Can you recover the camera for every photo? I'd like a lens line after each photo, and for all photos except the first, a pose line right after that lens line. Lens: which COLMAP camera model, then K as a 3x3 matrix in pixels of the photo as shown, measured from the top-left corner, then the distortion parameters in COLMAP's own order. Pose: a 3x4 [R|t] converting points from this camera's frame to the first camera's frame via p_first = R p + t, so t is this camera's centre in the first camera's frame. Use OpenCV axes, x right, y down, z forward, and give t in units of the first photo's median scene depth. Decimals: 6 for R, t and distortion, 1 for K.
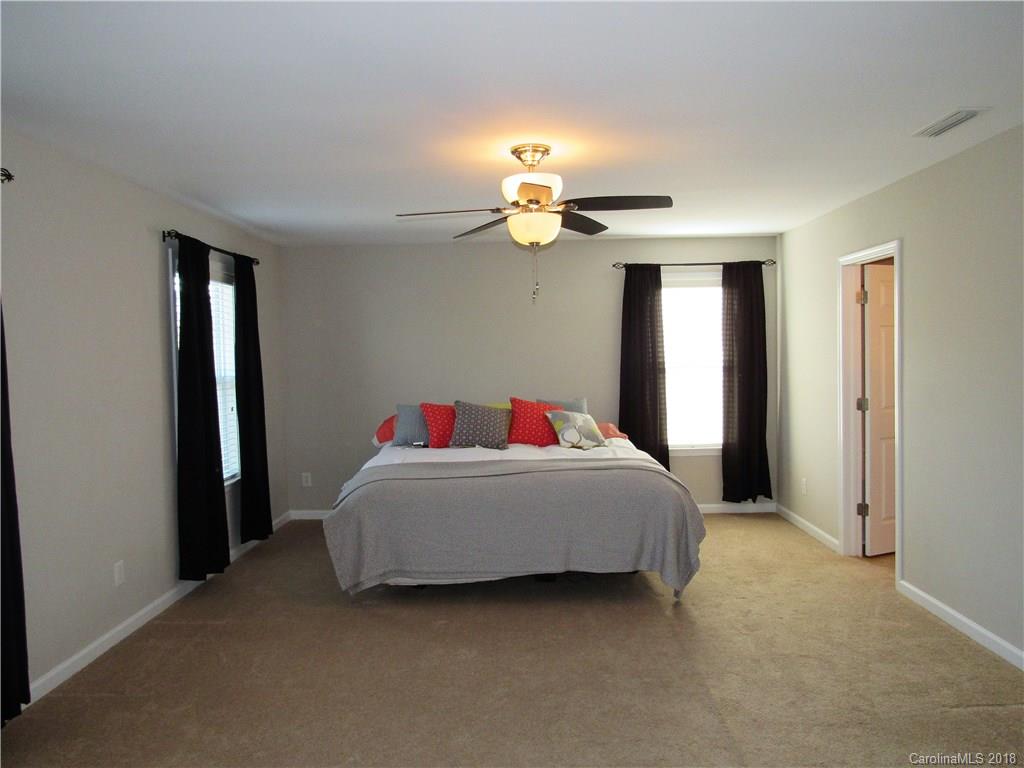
lens RADIAL K [[728.7, 0, 513.8], [0, 728.7, 386.5], [0, 0, 1]] dist [-0.029265, 0.009681]
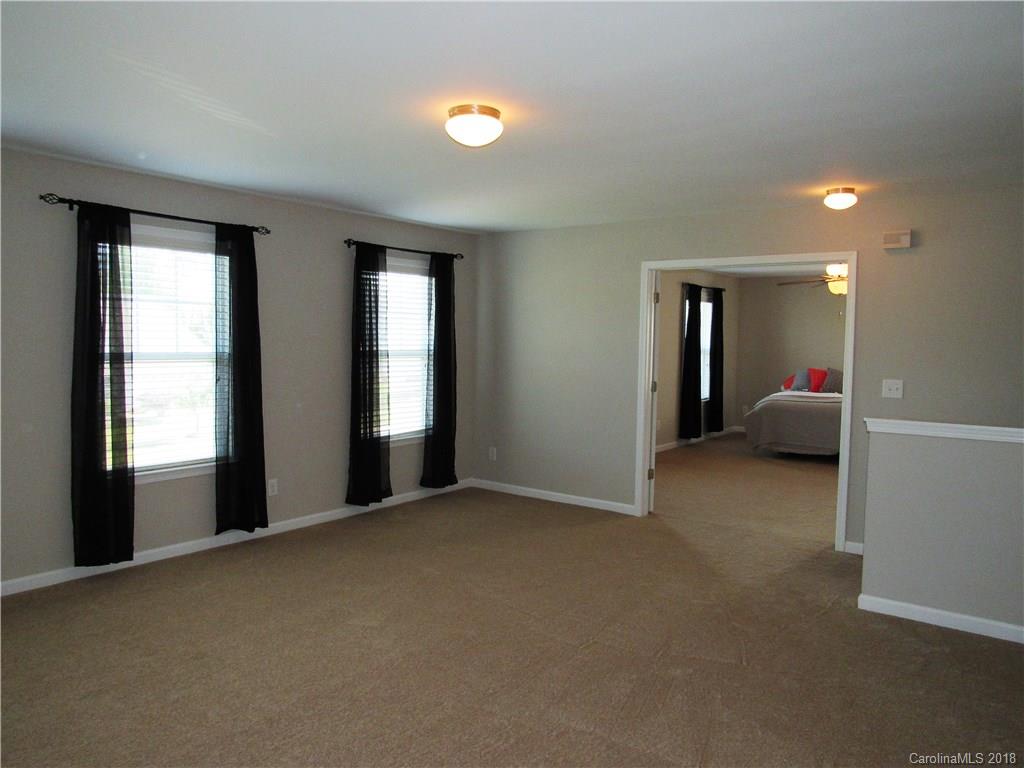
lens RADIAL K [[728.7, 0, 515.6], [0, 728.7, 381.4], [0, 0, 1]] dist [-0.029265, 0.009681]
pose [[0.806745, 0.066060, -0.587196, 0.365392], [-0.054435, 0.997814, 0.037466, 0.029812], [0.588387, 0.001739, 0.808577, -0.931898]]
